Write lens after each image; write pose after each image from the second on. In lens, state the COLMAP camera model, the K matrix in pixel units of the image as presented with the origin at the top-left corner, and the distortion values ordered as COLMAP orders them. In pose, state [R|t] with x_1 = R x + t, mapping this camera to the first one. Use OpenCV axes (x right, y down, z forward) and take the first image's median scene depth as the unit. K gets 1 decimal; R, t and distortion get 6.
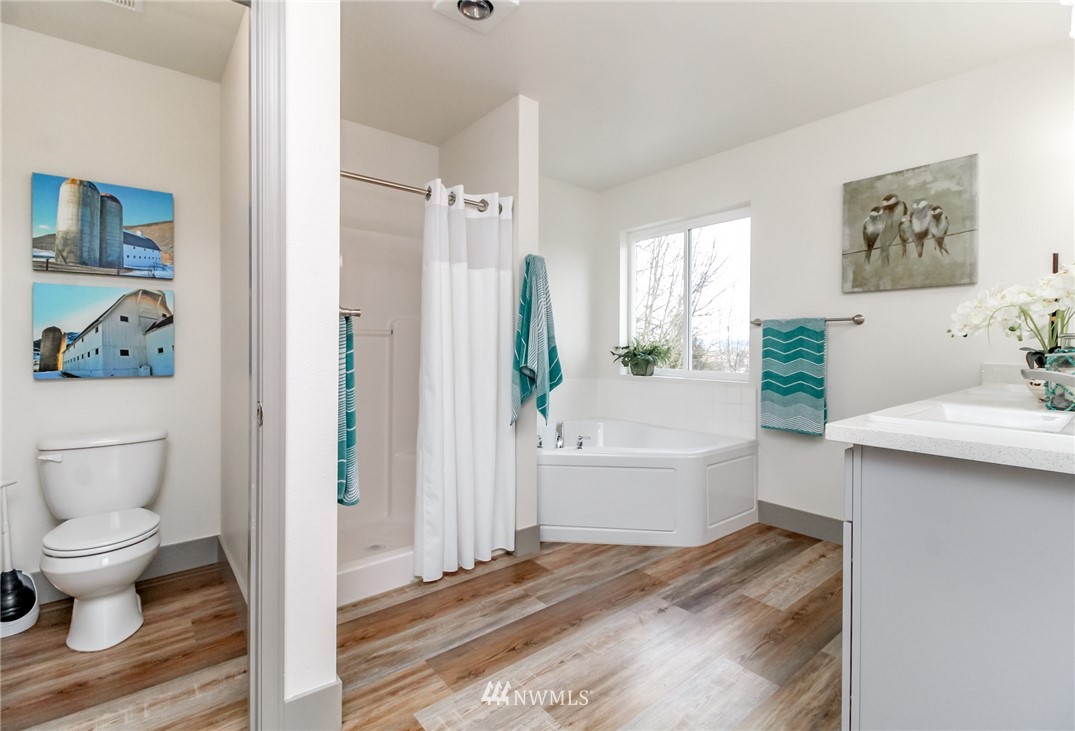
lens RADIAL K [[504.6, 0, 531.6], [0, 504.6, 361.0], [0, 0, 1]] dist [0.019681, -0.016423]
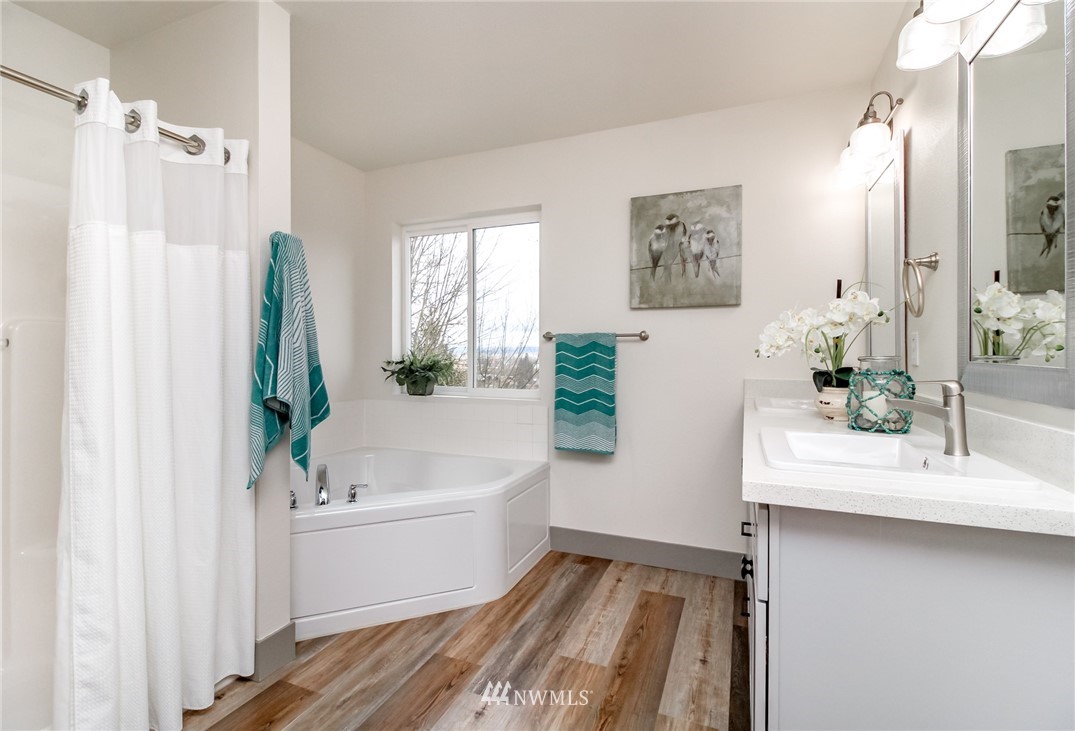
lens RADIAL K [[504.6, 0, 531.6], [0, 504.6, 361.0], [0, 0, 1]] dist [0.019681, -0.016423]
pose [[0.880364, -0.006344, 0.474256, -0.027302], [0.013113, 0.999854, -0.010968, -0.024630], [-0.474117, 0.015875, 0.880319, 0.237999]]
